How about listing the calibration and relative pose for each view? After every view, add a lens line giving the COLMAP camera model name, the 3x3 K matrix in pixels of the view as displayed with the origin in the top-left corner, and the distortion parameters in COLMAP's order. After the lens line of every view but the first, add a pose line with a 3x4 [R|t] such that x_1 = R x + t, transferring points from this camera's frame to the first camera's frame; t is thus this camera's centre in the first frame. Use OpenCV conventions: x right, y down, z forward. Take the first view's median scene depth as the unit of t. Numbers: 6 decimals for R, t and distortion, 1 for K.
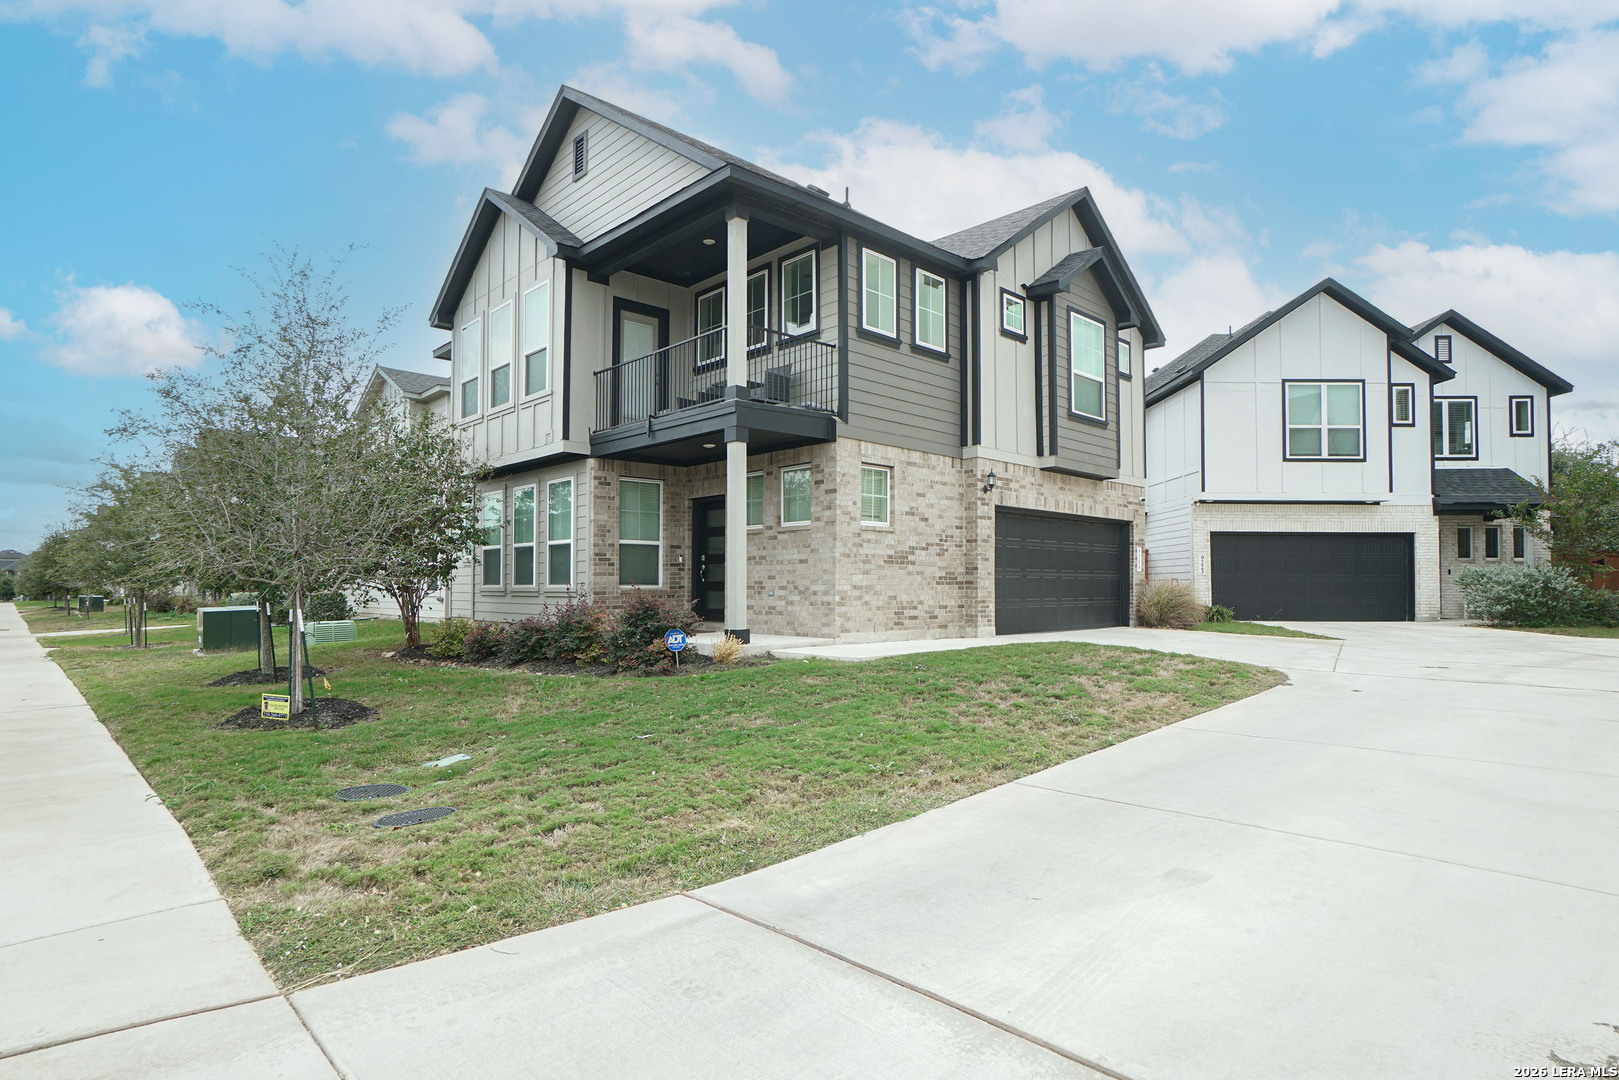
lens RADIAL K [[868.2, 0, 810.8], [0, 868.2, 550.5], [0, 0, 1]] dist [-0.002460, 0.000603]
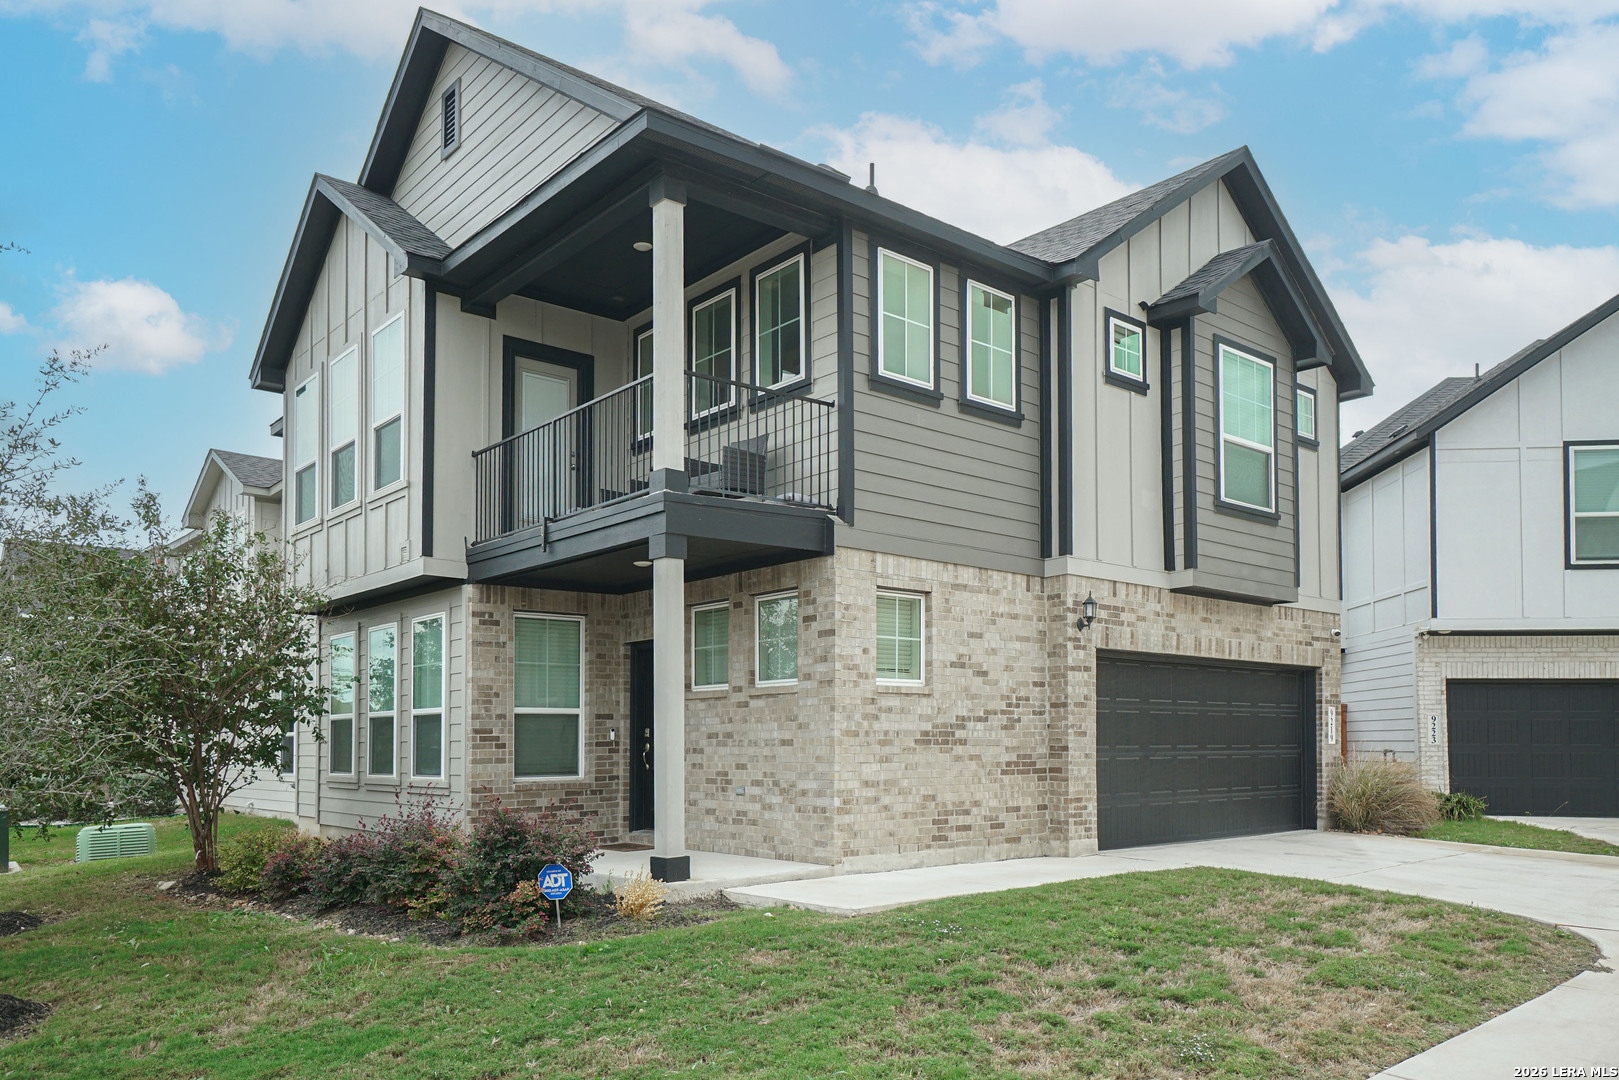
lens RADIAL K [[1163.7, 0, 811.7], [0, 1163.7, 692.8], [0, 0, 1]] dist [0.040207, 0.002099]
pose [[0.998213, -0.006746, -0.059370, 0.055676], [0.006761, 0.999977, 0.000044, -0.022035], [0.059368, -0.000445, 0.998236, 0.132720]]
